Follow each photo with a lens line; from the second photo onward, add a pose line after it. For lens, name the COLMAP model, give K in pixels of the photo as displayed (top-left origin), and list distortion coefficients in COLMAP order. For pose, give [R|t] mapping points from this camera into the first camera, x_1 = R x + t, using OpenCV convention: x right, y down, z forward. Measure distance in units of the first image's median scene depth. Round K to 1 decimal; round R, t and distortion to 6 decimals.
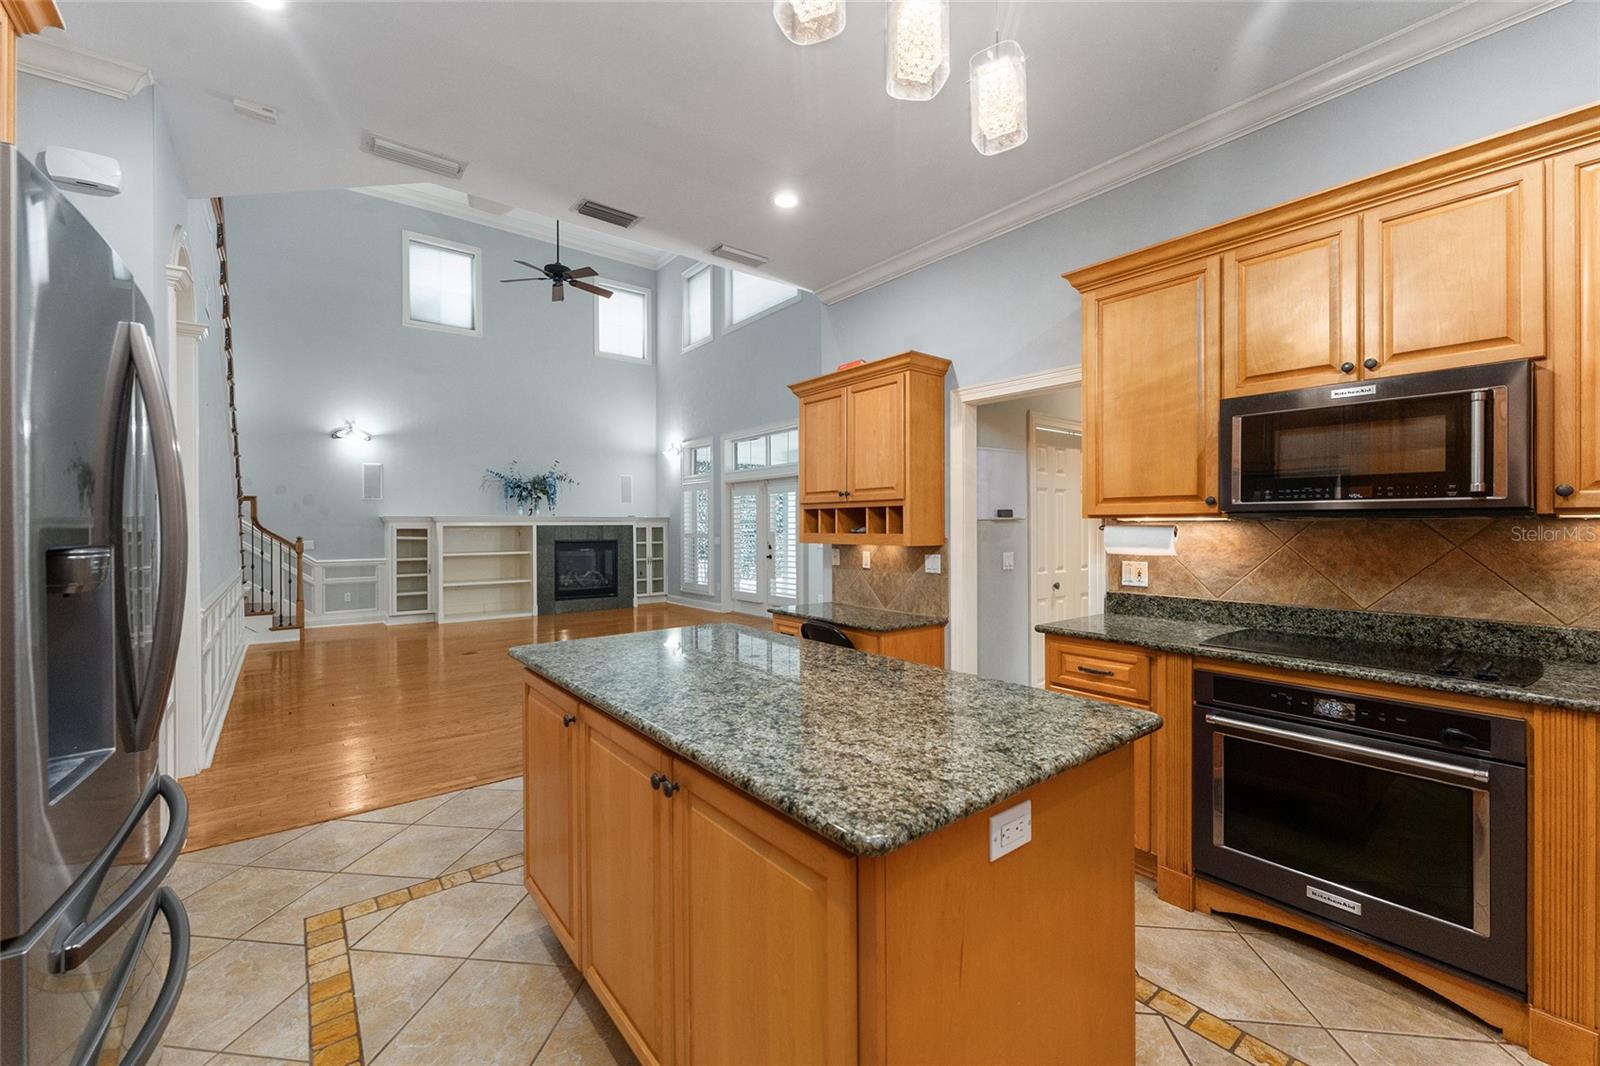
lens RADIAL K [[645.1, 0, 795.4], [0, 645.1, 525.8], [0, 0, 1]] dist [-0.003523, -0.000159]
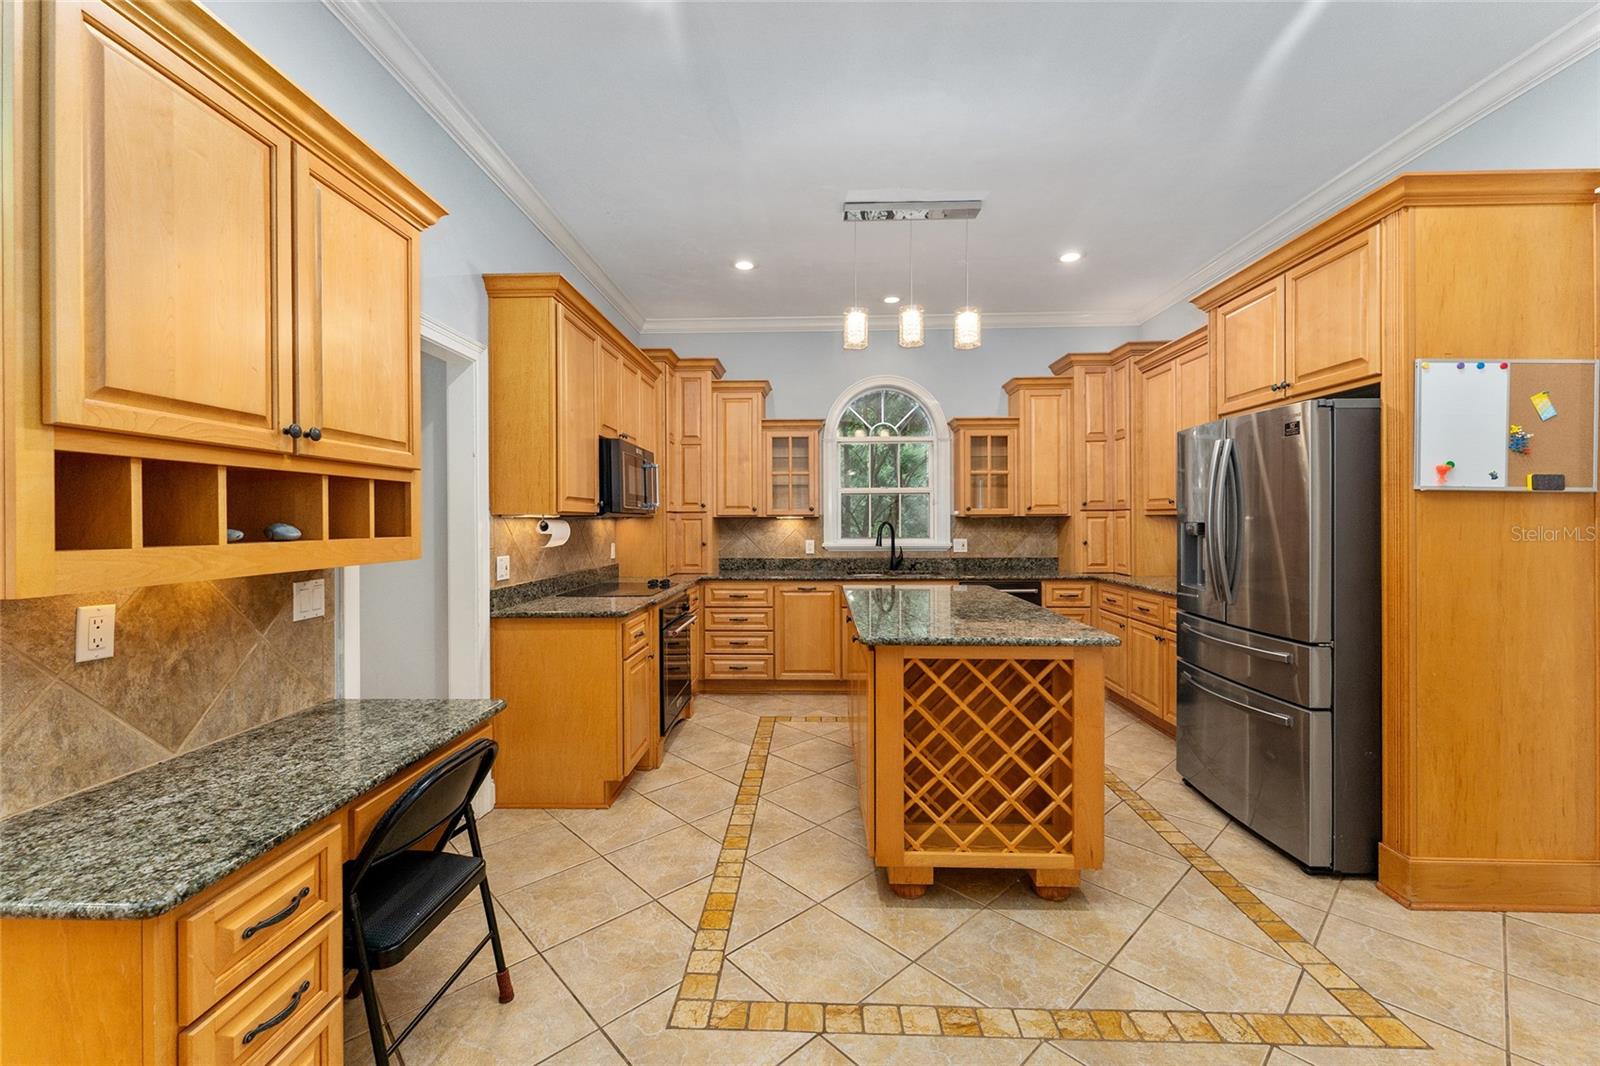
lens RADIAL K [[644.5, 0, 794.2], [0, 644.5, 518.4], [0, 0, 1]] dist [0.000346, -0.000417]
pose [[-0.763936, 0.007465, 0.645249, -0.385792], [0.005554, 0.999972, -0.004993, 0.002000], [-0.645268, -0.000231, -0.763956, 1.143945]]
